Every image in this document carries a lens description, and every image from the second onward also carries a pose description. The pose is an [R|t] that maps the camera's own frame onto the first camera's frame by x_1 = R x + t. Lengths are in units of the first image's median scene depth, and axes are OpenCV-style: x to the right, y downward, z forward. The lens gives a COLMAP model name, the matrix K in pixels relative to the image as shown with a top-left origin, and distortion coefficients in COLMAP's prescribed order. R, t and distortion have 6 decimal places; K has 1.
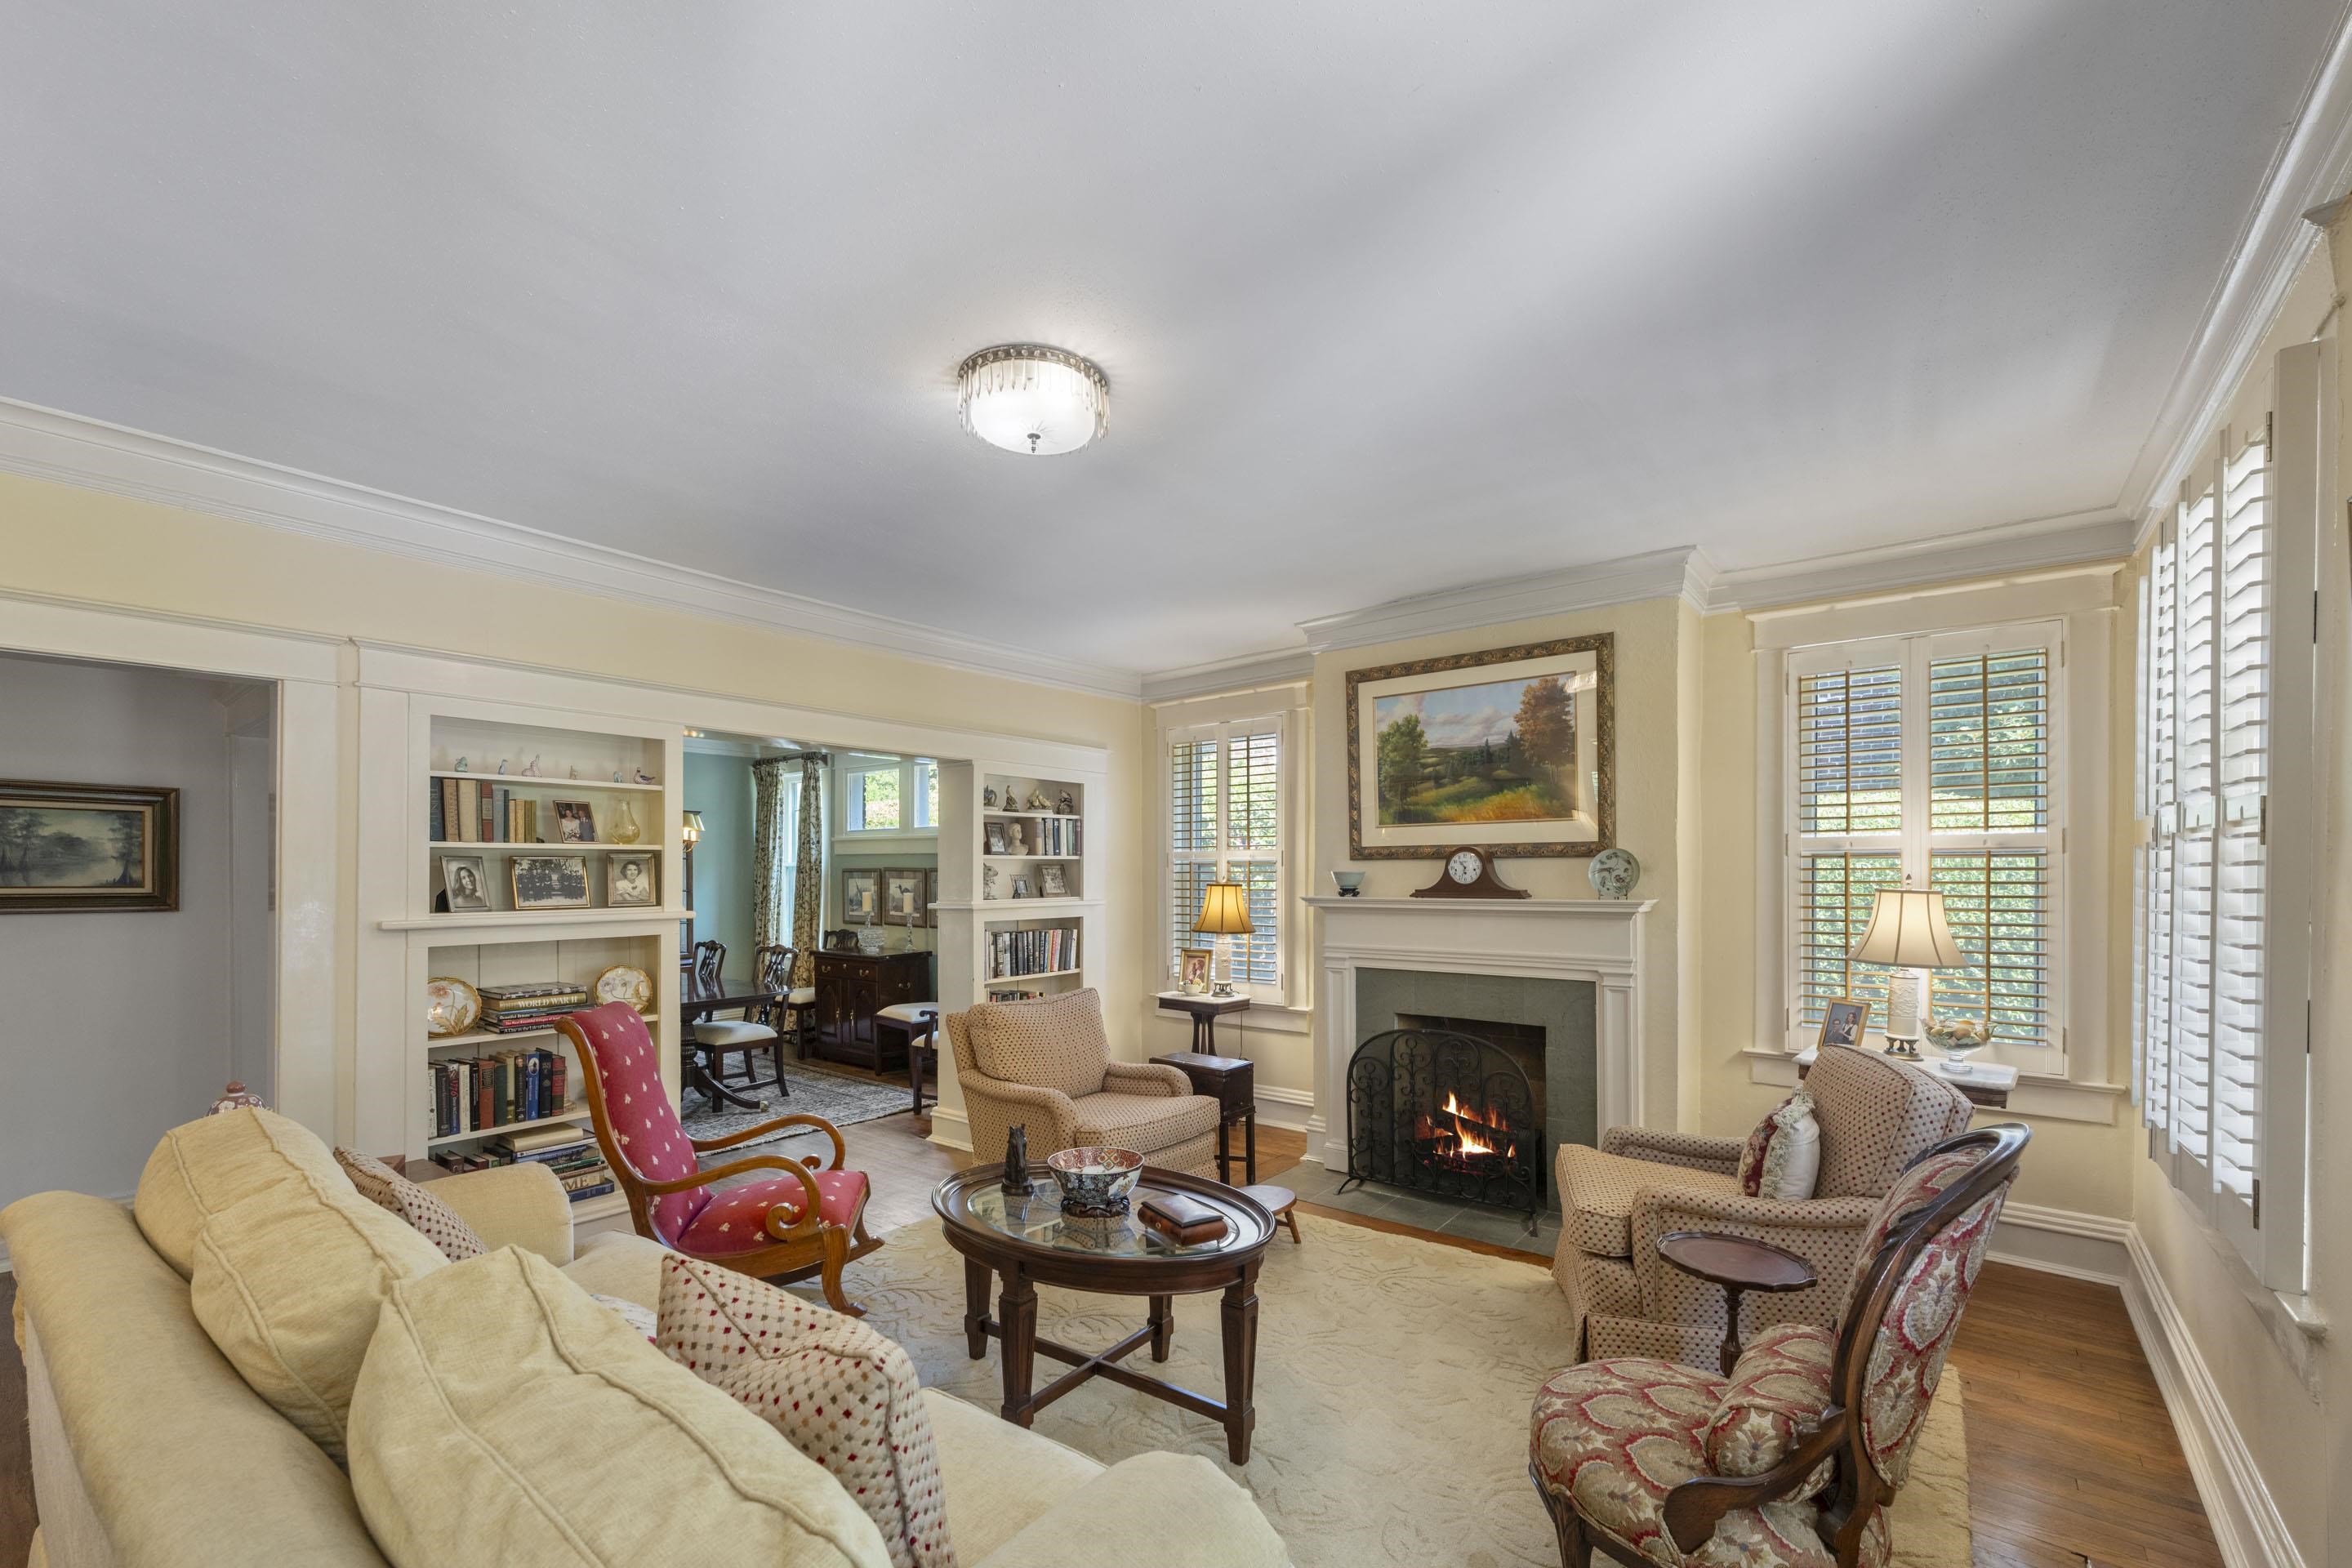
lens RADIAL K [[963.3, 0, 1179.1], [0, 963.3, 849.1], [0, 0, 1]] dist [-0.001007, -0.000065]
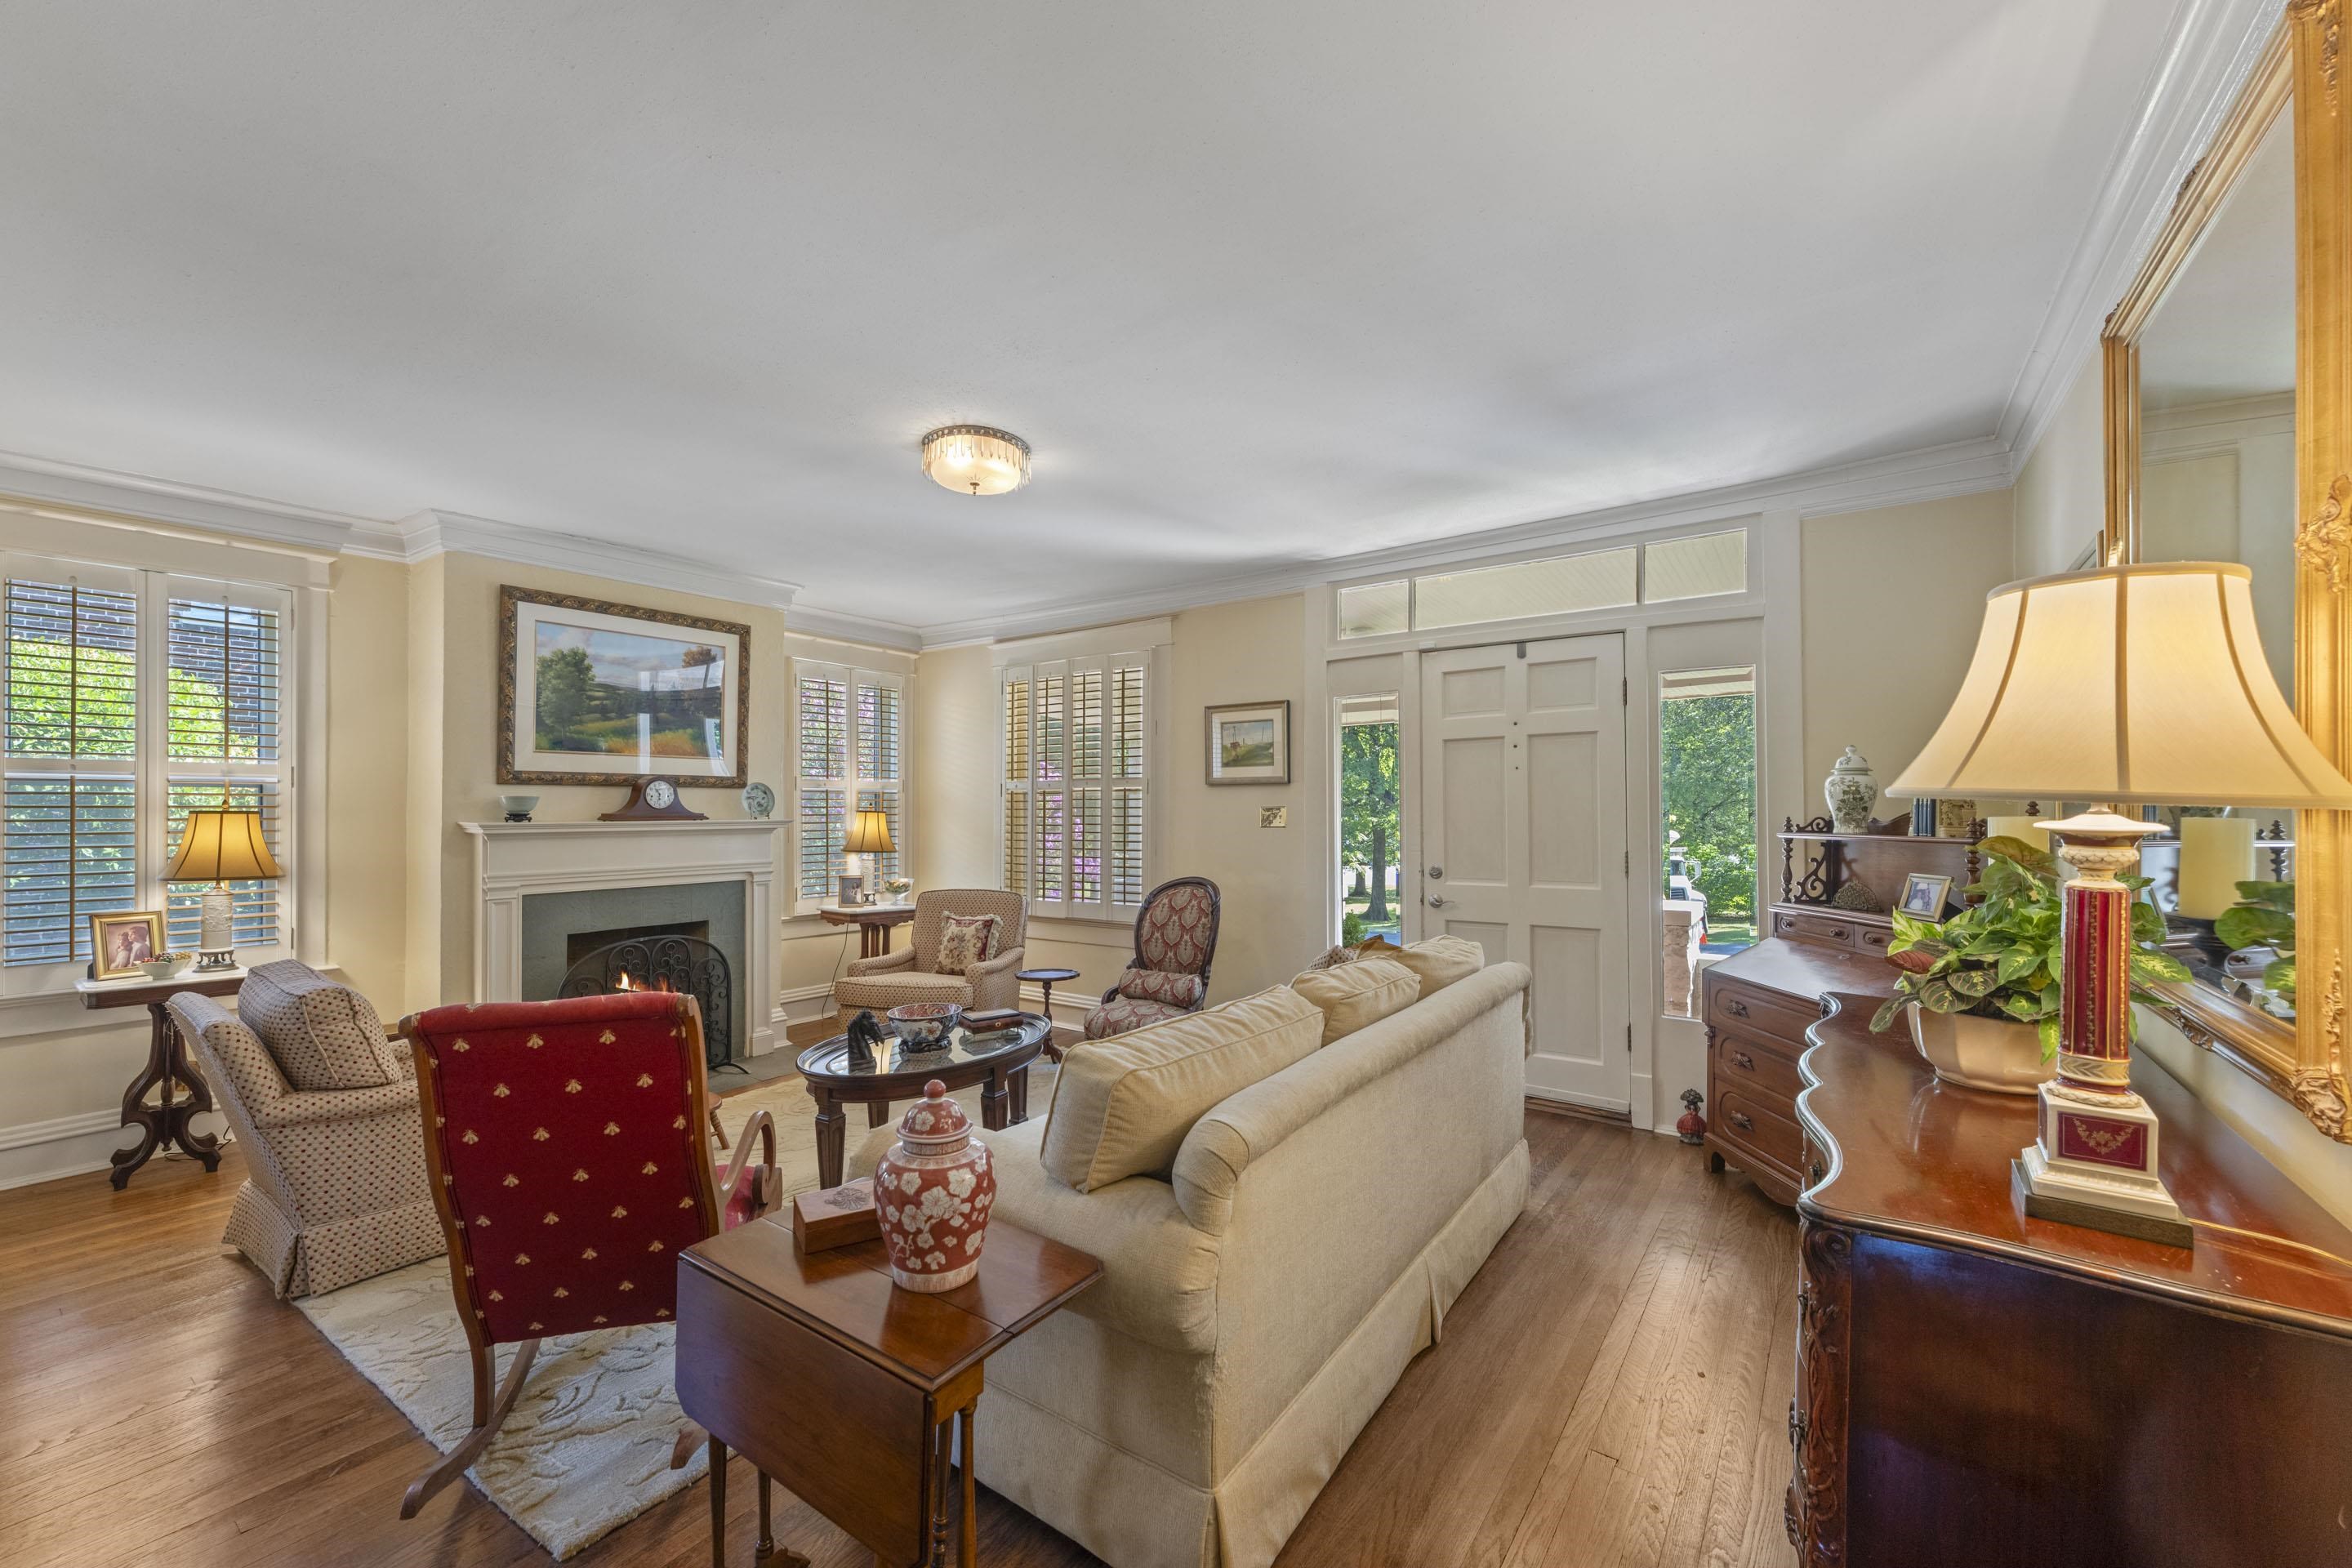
lens RADIAL K [[942.5, 0, 1180.7], [0, 942.5, 777.7], [0, 0, 1]] dist [-0.002406, -0.000088]
pose [[-0.057434, 0.038193, 0.997619, -0.825306], [-0.022906, 0.998955, -0.039563, 0.027872], [-0.998087, -0.025123, -0.056499, 0.408883]]
